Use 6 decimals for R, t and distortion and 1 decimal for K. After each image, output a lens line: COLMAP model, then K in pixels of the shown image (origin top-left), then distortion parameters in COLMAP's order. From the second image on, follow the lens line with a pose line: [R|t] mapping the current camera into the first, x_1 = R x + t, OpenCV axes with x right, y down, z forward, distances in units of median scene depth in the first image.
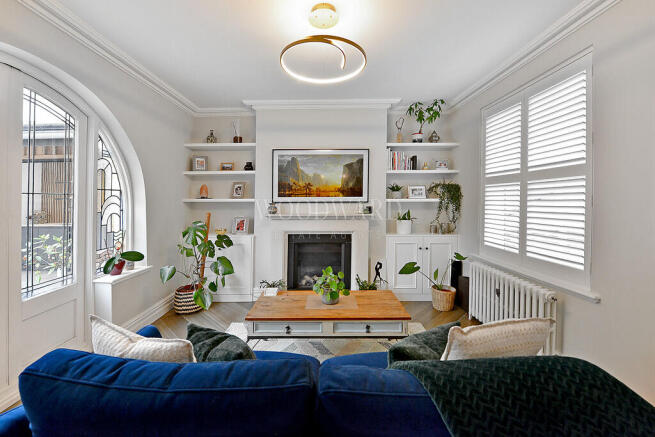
lens RADIAL K [[260.3, 0, 312.7], [0, 260.3, 203.2], [0, 0, 1]] dist [-0.001168, -0.000122]
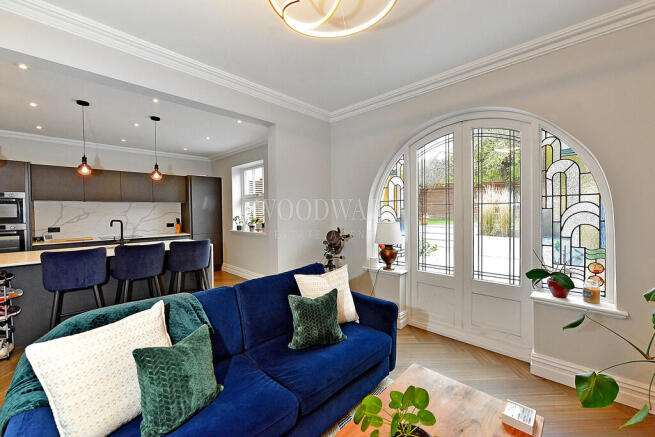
lens RADIAL K [[255.3, 0, 311.5], [0, 255.3, 216.3], [0, 0, 1]] dist [-0.001136, -0.000152]
pose [[-0.710817, 0.024387, -0.702954, 0.290586], [0.004859, 0.999545, 0.029763, -0.009730], [0.703360, 0.017741, -0.710612, 0.775107]]
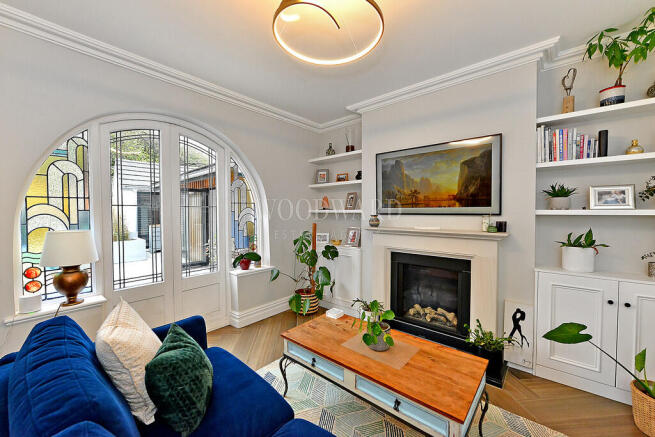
lens RADIAL K [[258.4, 0, 341.7], [0, 258.4, 216.5], [0, 0, 1]] dist [-0.007162, -0.000257]
pose [[0.778118, 0.016421, -0.627903, 0.308955], [-0.008120, 0.999838, 0.016085, -0.007064], [0.628066, -0.007417, 0.778125, 0.241105]]
